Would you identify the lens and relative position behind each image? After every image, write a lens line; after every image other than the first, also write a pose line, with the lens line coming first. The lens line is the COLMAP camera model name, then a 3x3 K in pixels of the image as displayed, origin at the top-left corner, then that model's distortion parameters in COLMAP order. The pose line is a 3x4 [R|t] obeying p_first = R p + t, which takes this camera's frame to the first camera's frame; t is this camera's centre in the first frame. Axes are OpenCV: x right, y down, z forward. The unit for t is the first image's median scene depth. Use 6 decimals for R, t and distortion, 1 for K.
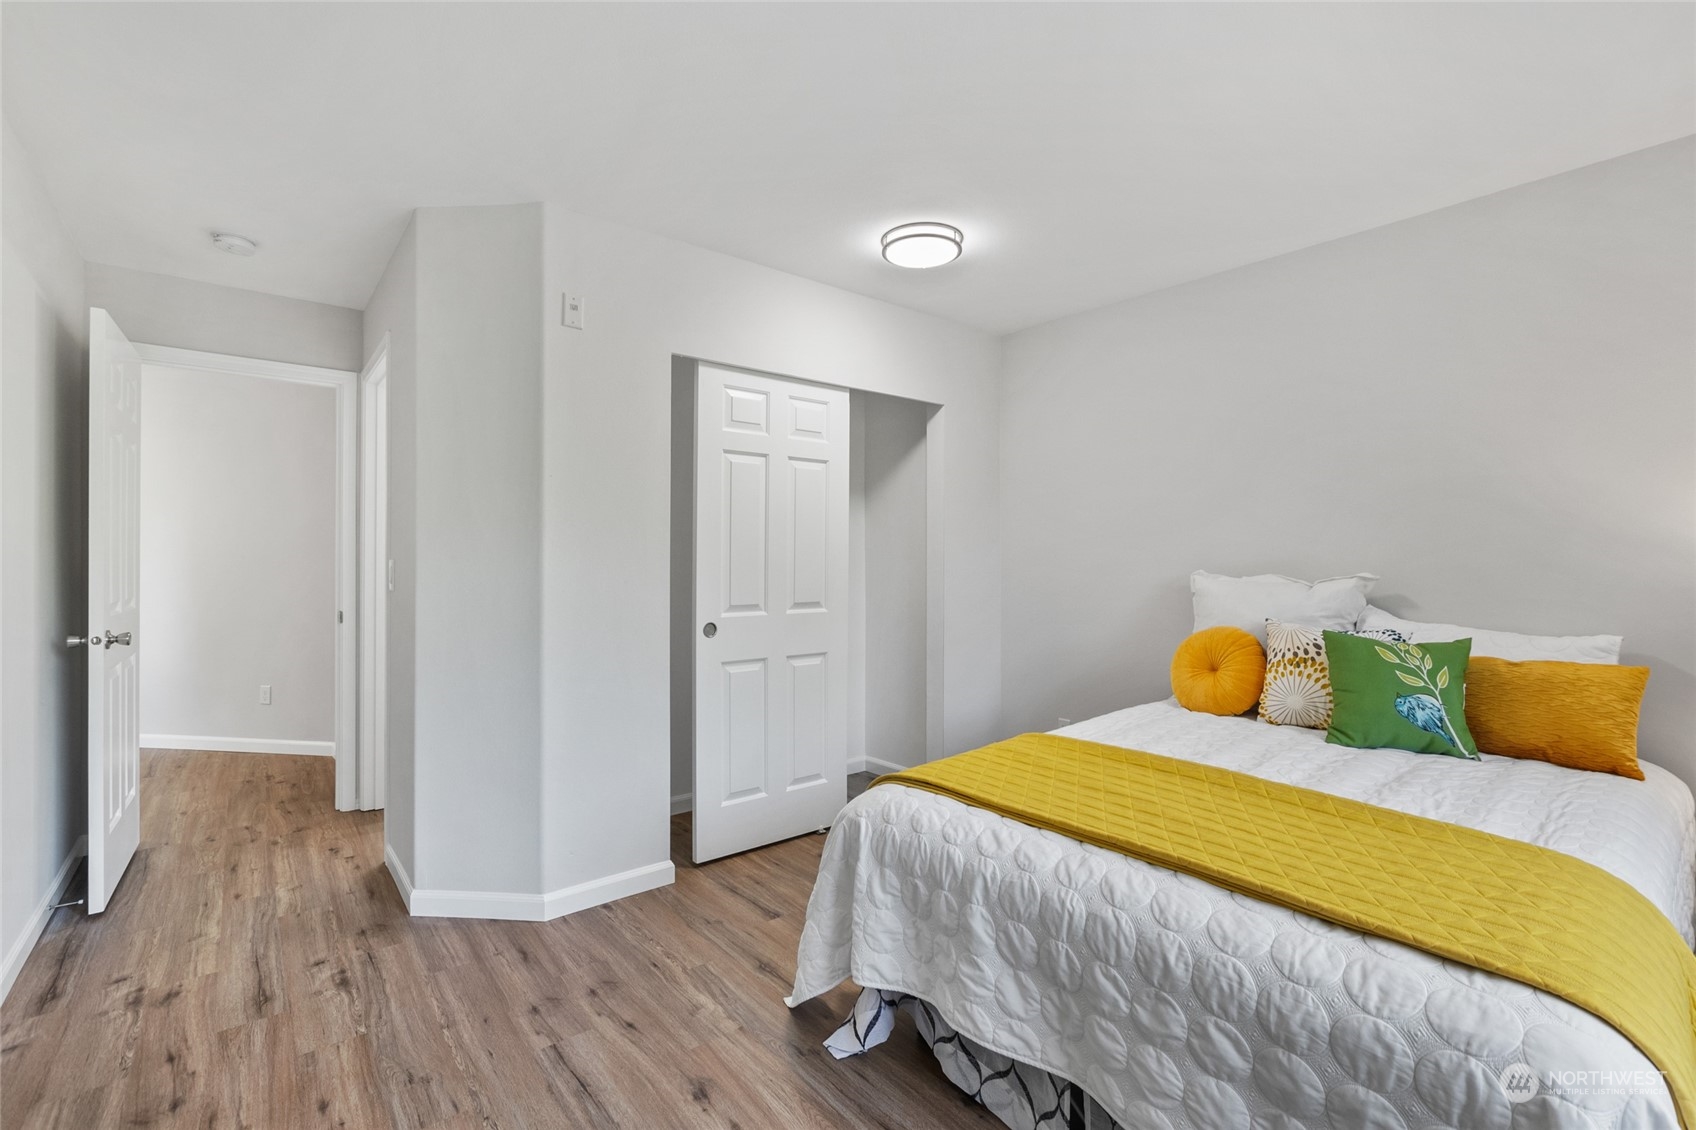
lens RADIAL K [[743.2, 0, 844.6], [0, 743.2, 565.8], [0, 0, 1]] dist [-0.000293, 0.000802]
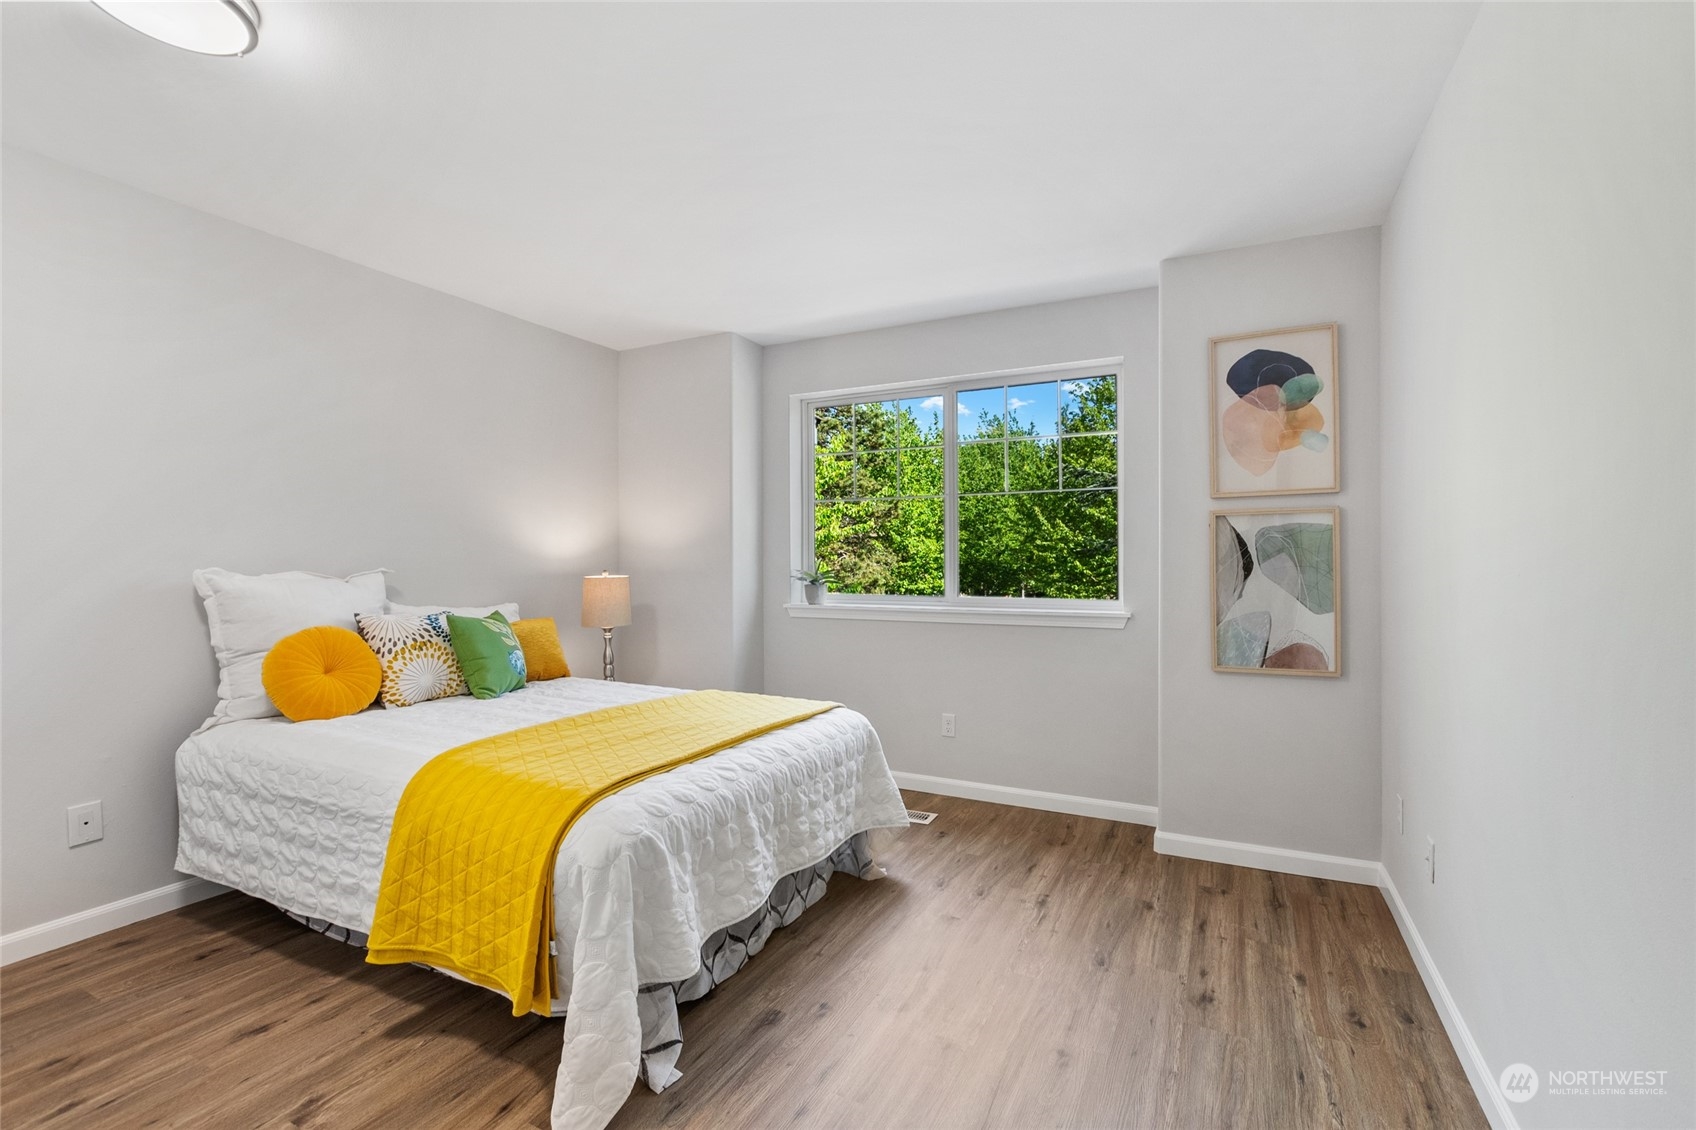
lens RADIAL K [[743.2, 0, 847.1], [0, 743.2, 561.5], [0, 0, 1]] dist [-0.000293, 0.000802]
pose [[-0.399818, -0.000398, 0.916595, -1.028280], [0.002090, 0.999997, 0.001346, -0.000930], [-0.916592, 0.002454, -0.399815, 1.252707]]
